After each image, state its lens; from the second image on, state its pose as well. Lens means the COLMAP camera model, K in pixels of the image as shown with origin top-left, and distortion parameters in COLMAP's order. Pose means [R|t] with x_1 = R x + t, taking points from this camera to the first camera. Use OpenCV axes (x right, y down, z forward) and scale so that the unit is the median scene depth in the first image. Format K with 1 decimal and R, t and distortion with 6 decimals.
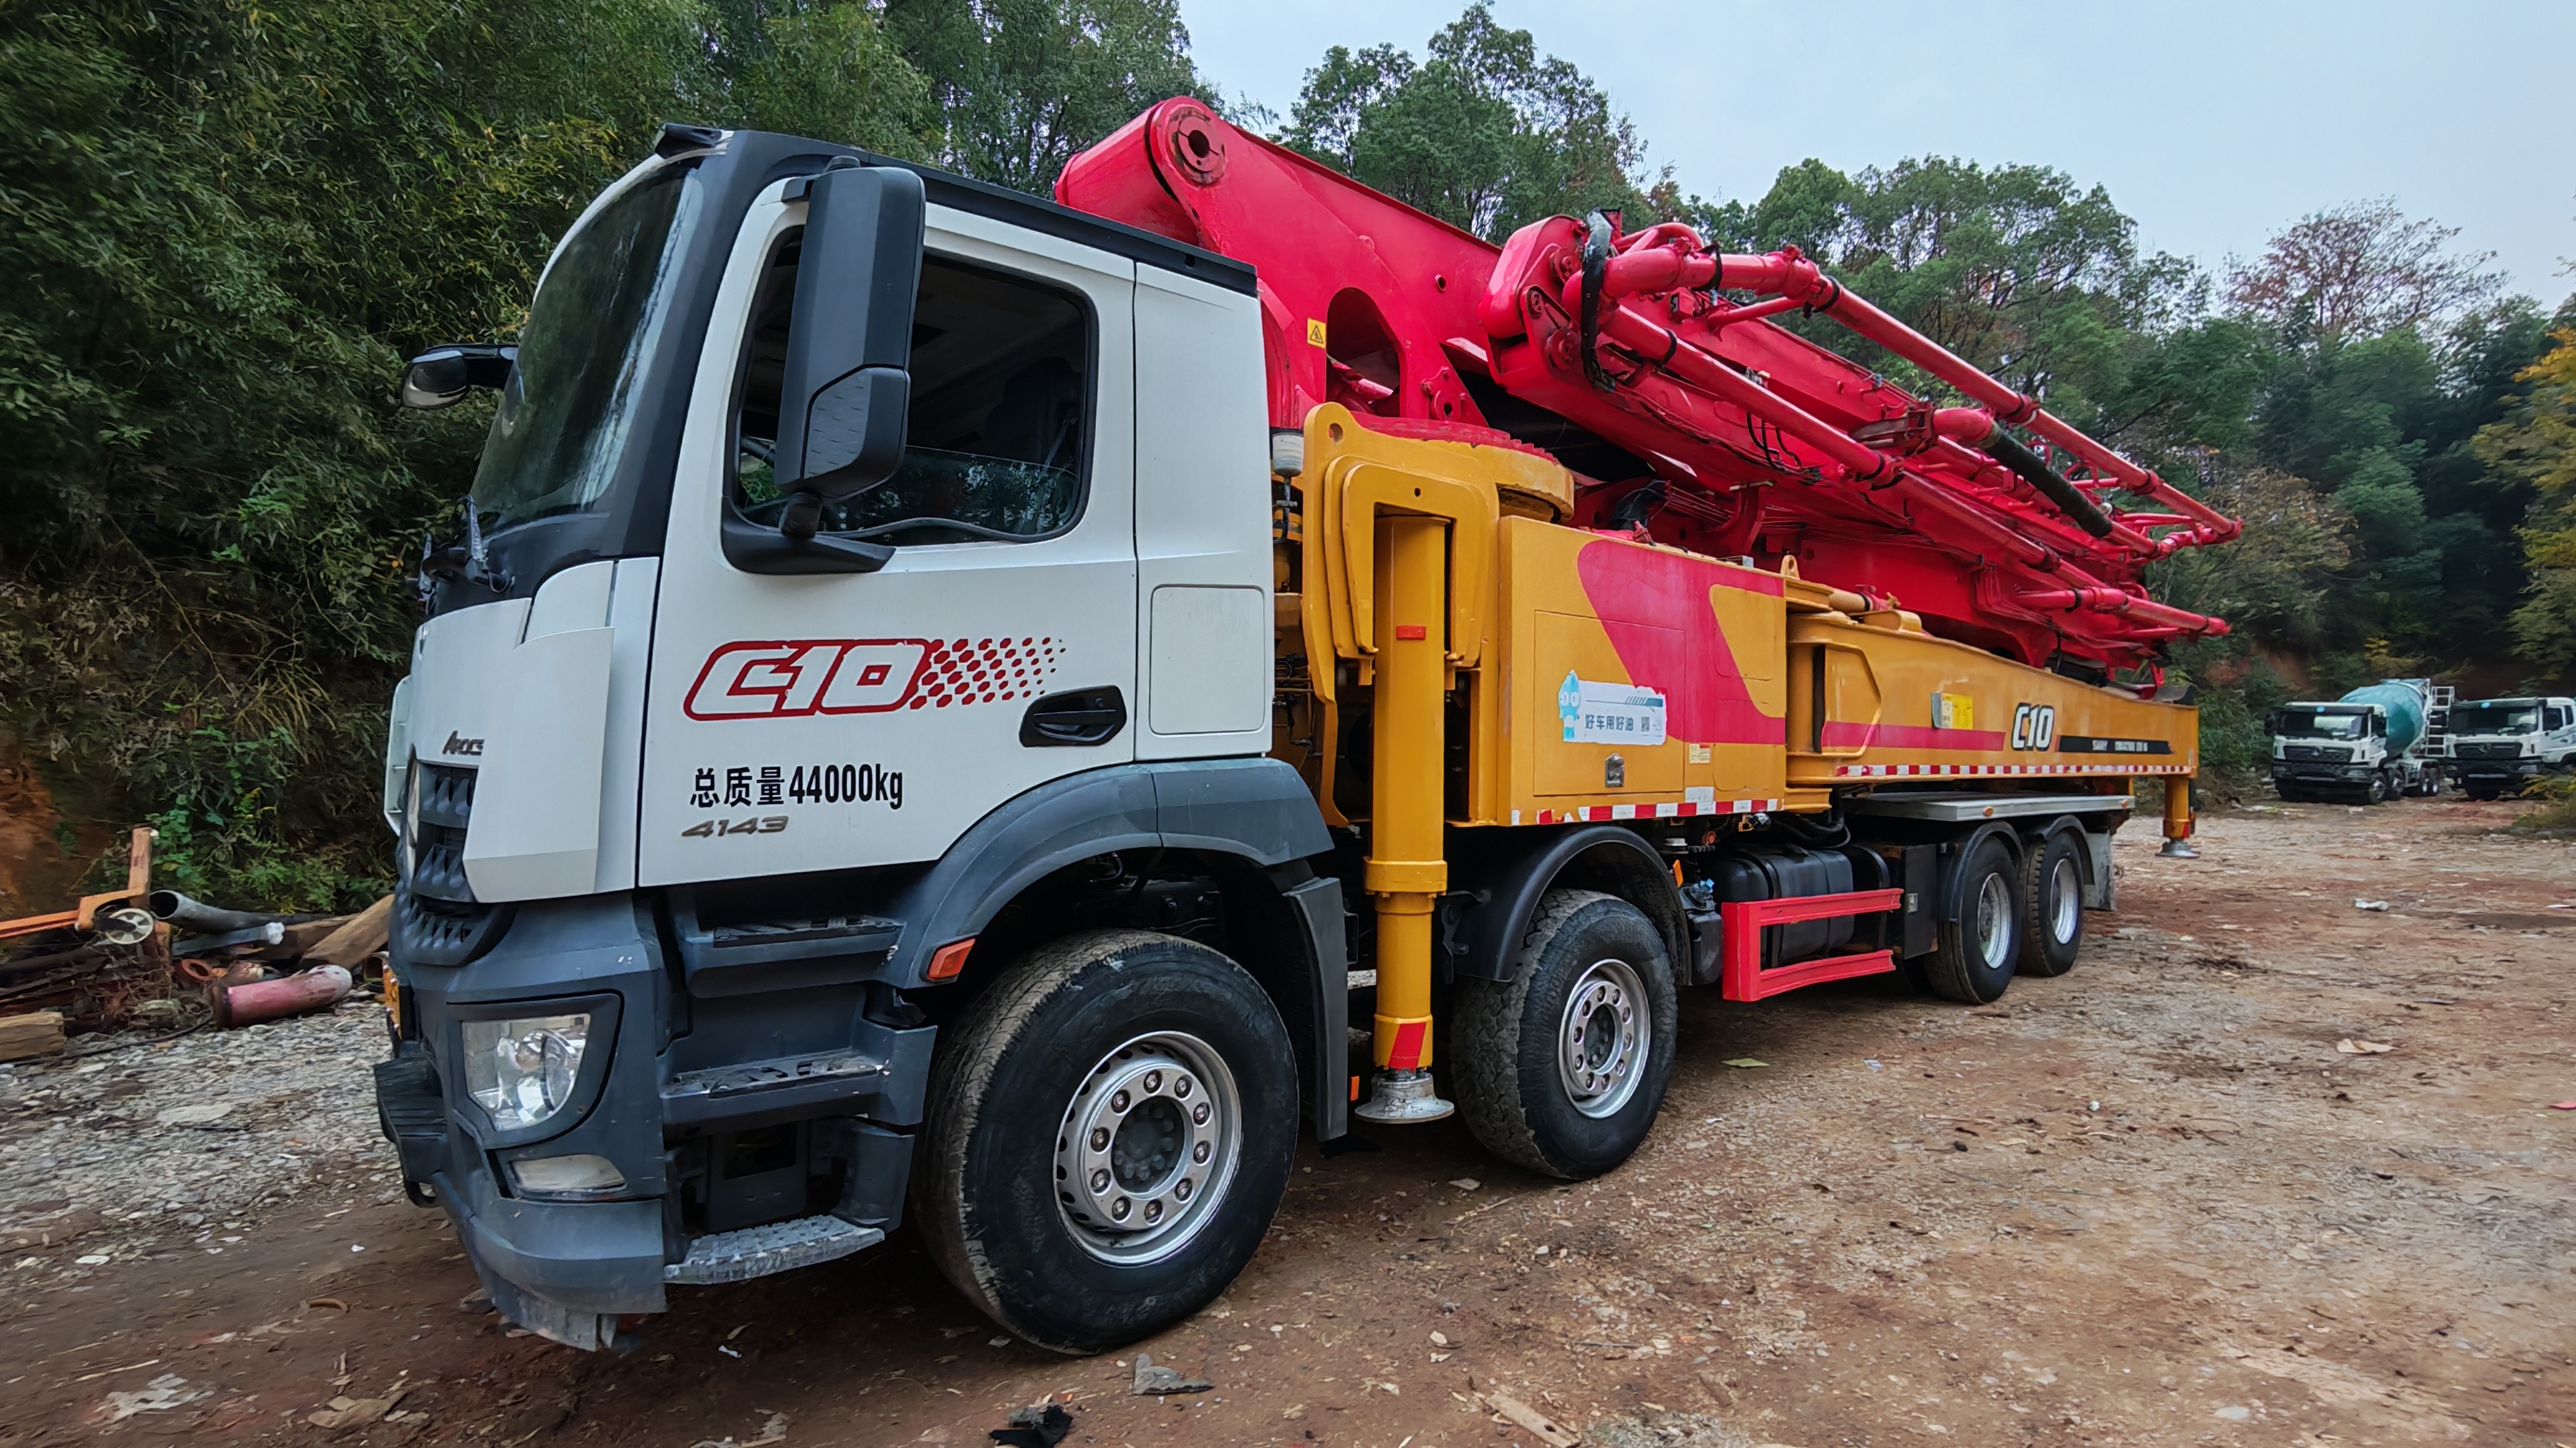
lens RADIAL K [[1177.9, 0, 1288.0], [0, 1177.9, 724.0], [0, 0, 1]] dist [0.001279, 0.000550]
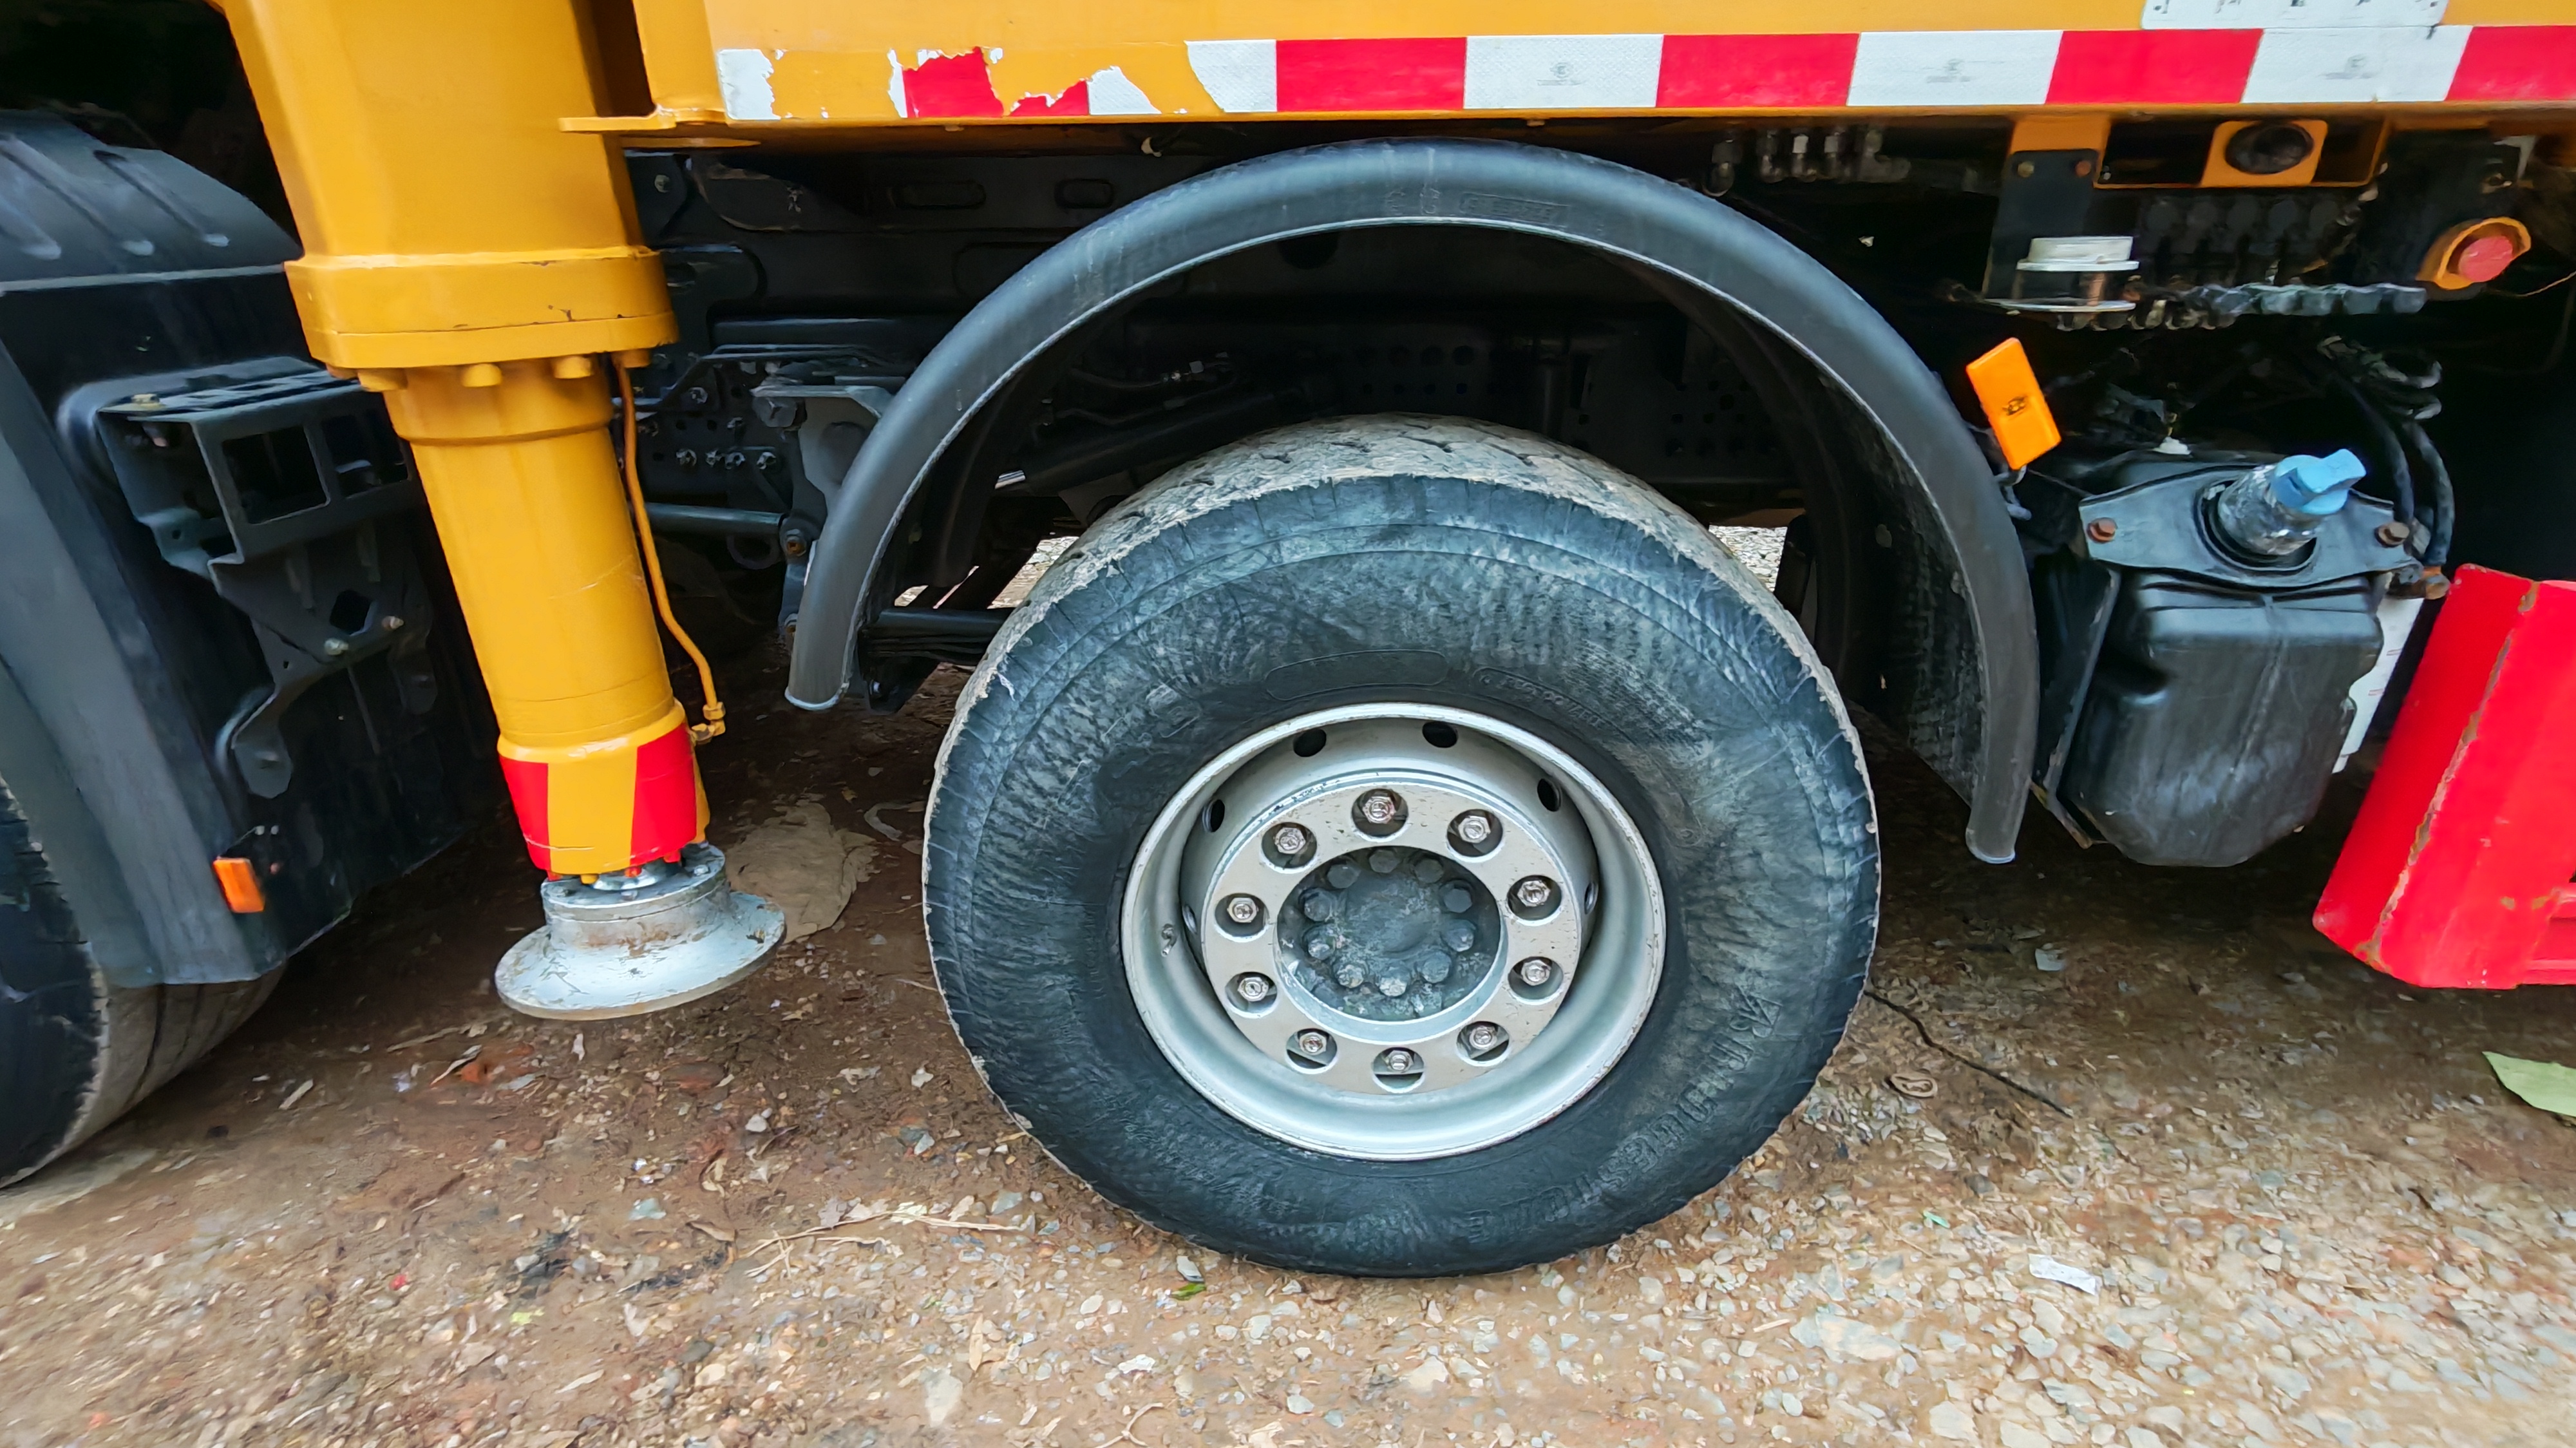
lens RADIAL K [[1177.9, 0, 1288.0], [0, 1177.9, 724.0], [0, 0, 1]] dist [0.001279, 0.000550]
pose [[0.719368, 0.268388, -0.640685, 0.418451], [0.028081, 0.910351, 0.412883, 0.093056], [0.694061, -0.315006, 0.647341, 0.802289]]
